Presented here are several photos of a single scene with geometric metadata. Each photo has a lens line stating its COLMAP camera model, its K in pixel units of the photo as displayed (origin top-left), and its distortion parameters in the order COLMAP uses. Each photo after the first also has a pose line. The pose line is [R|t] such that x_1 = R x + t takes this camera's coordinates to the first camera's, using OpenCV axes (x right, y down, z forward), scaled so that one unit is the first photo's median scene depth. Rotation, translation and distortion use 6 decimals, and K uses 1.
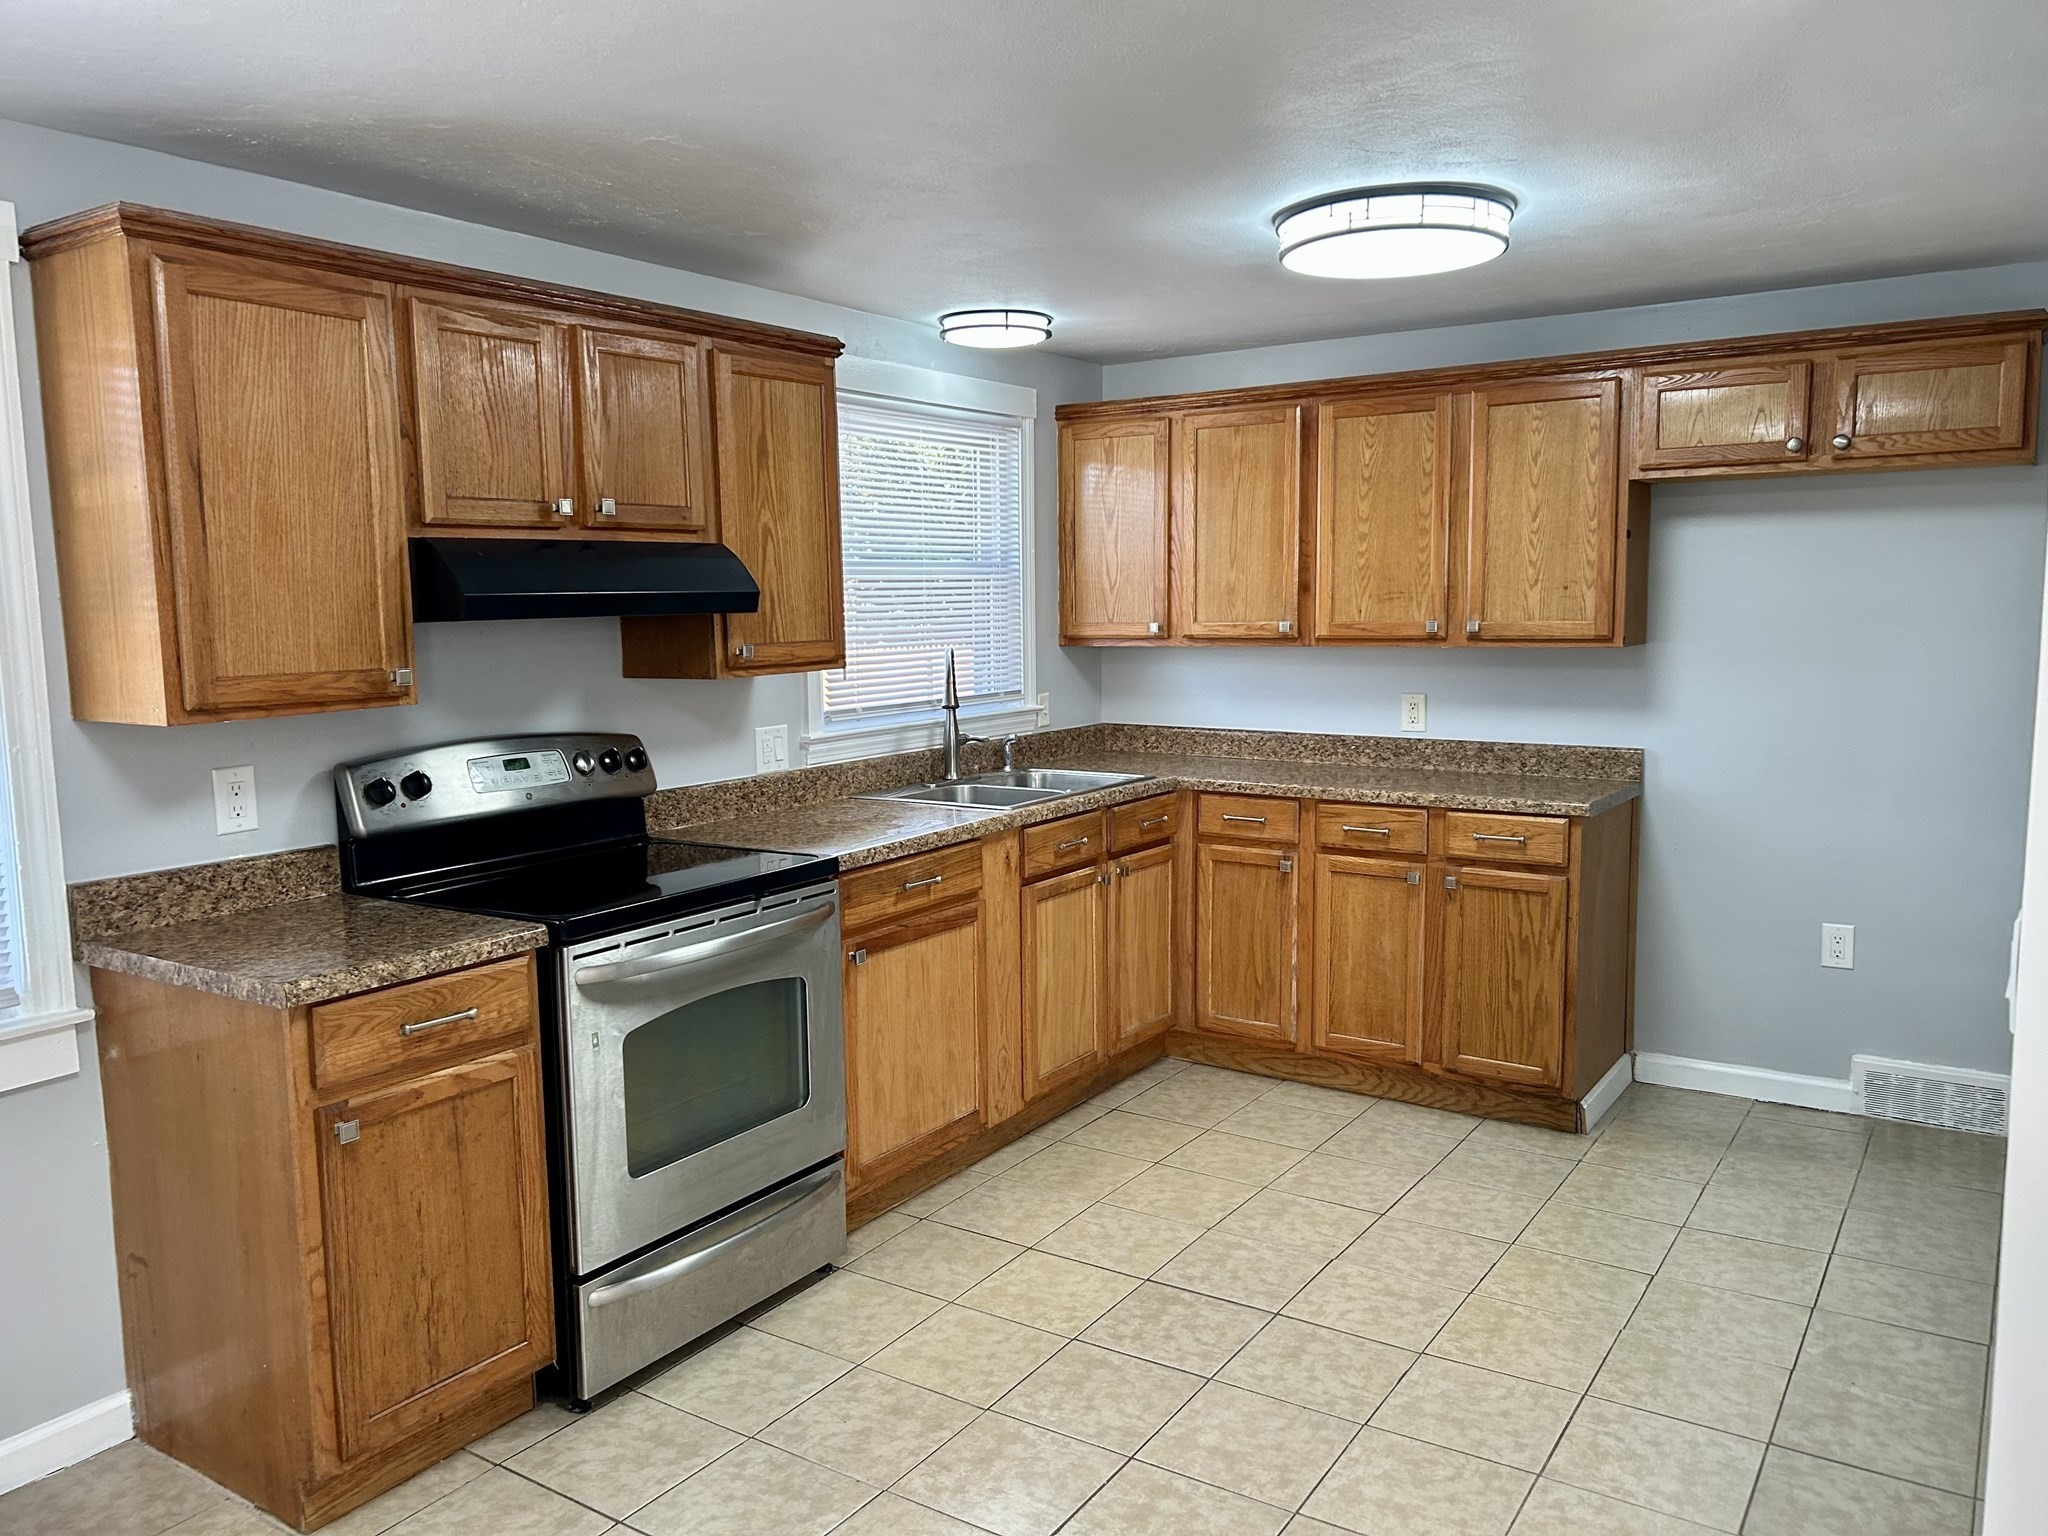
lens RADIAL K [[1530.5, 0, 984.4], [0, 1530.5, 773.5], [0, 0, 1]] dist [0.046976, -0.045431]
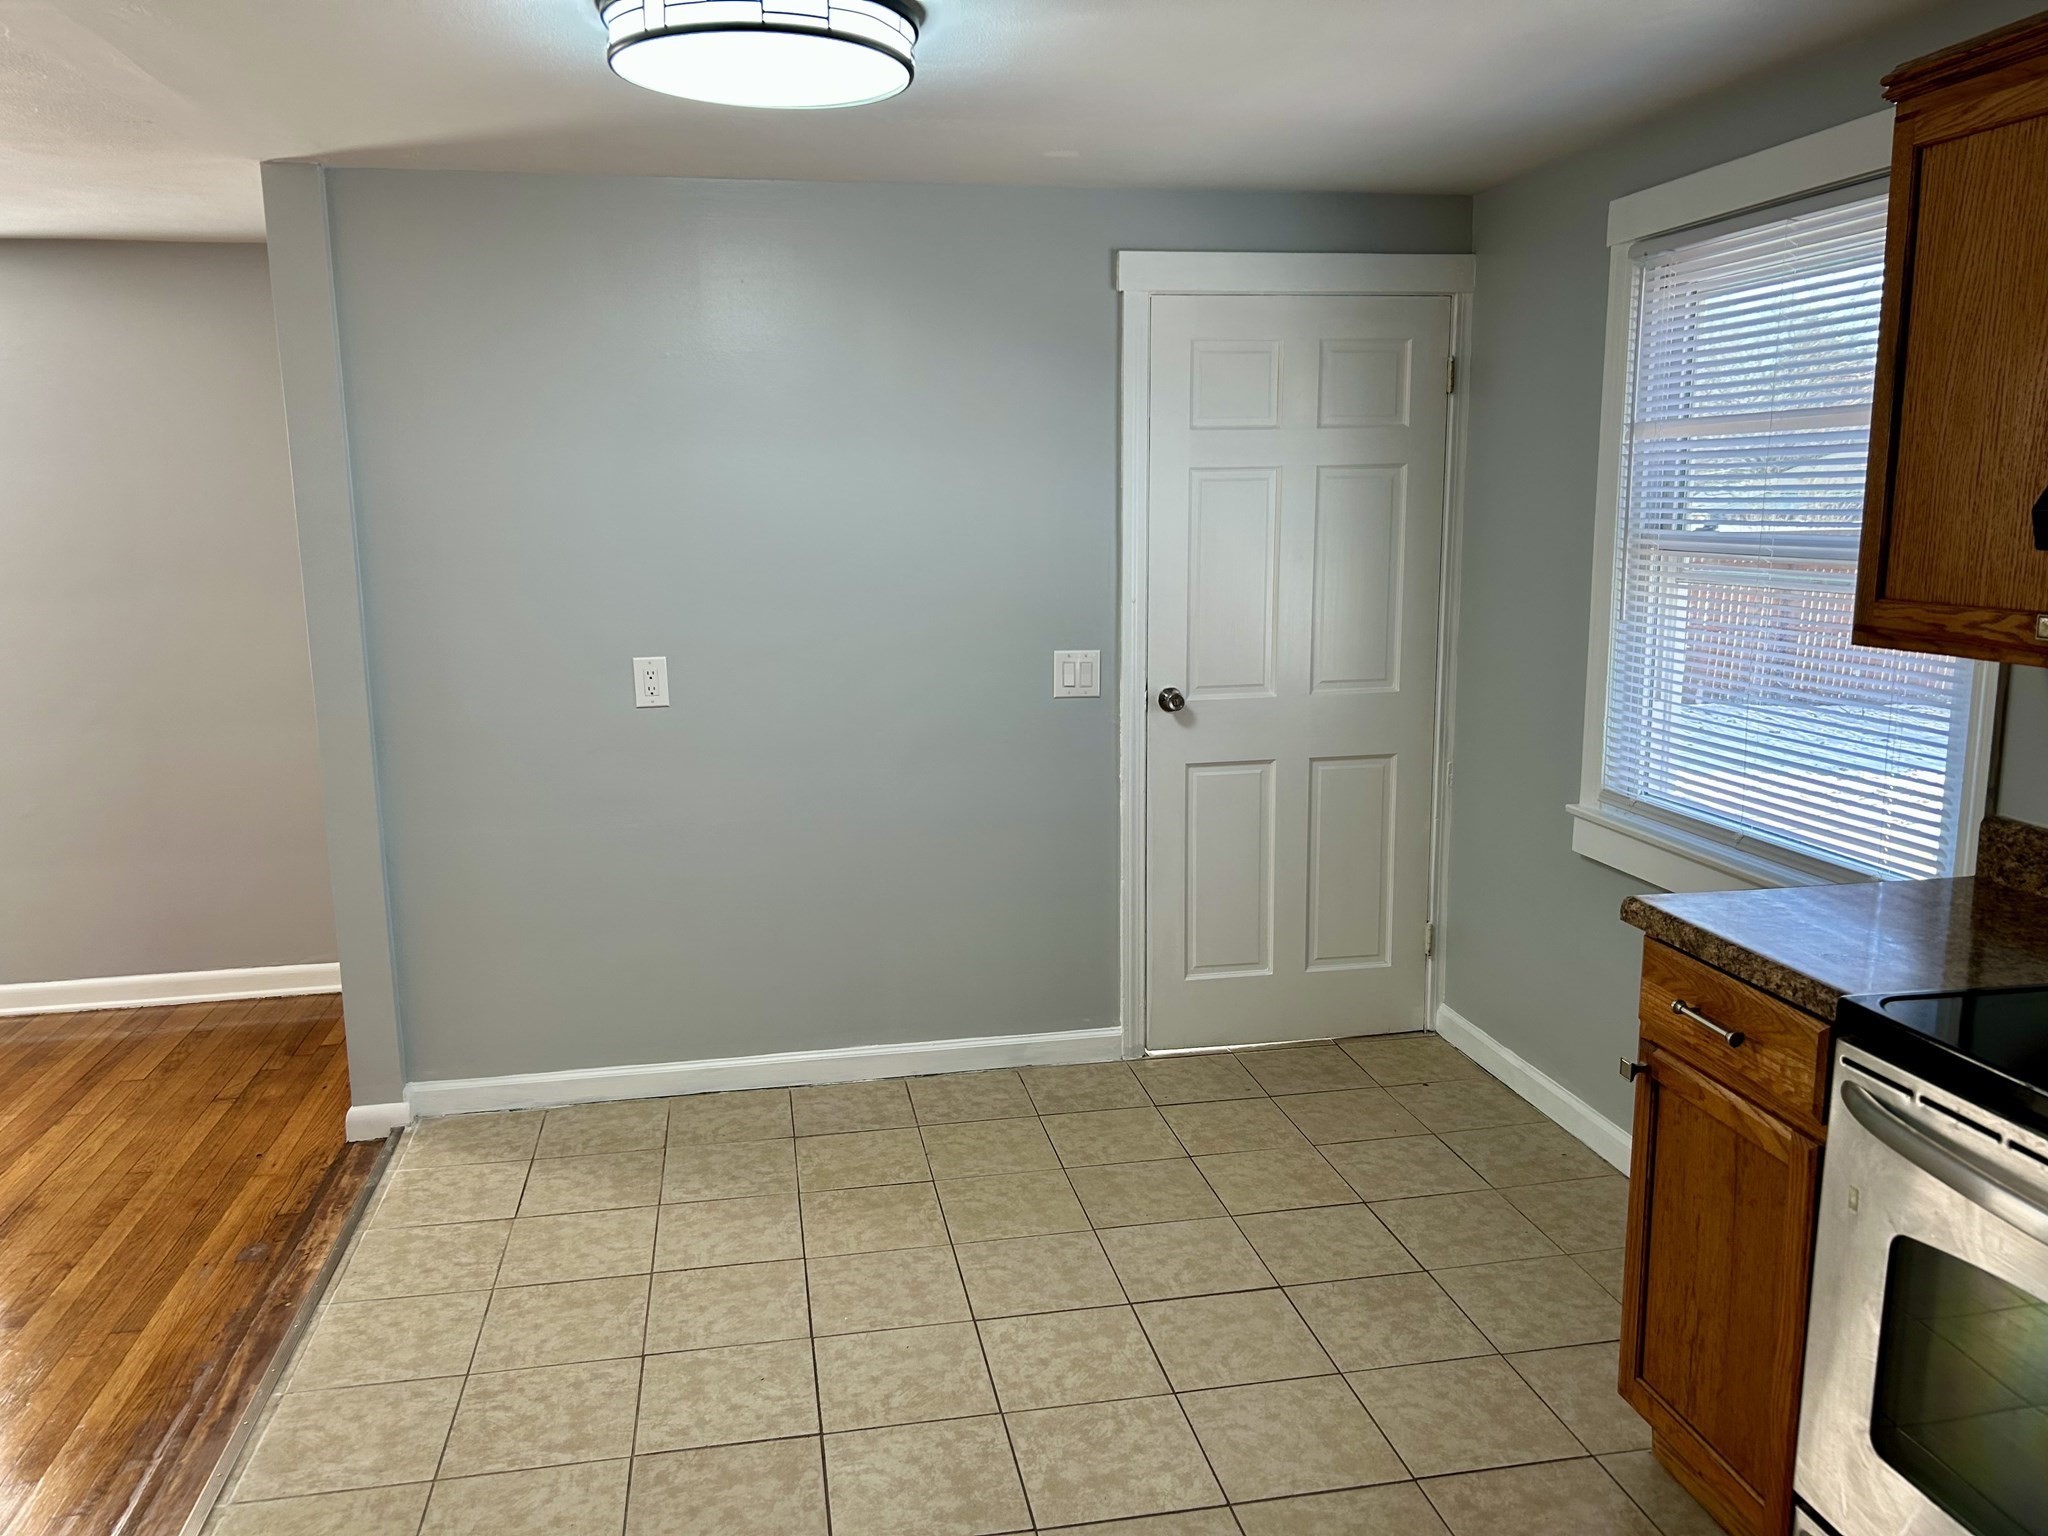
lens RADIAL K [[1530.5, 0, 1019.7], [0, 1530.5, 769.3], [0, 0, 1]] dist [0.046976, -0.045431]
pose [[-0.704804, 0.150692, -0.693212, 0.344943], [-0.061488, 0.960524, 0.271316, -0.129238], [0.706732, 0.233849, -0.667716, 0.924223]]
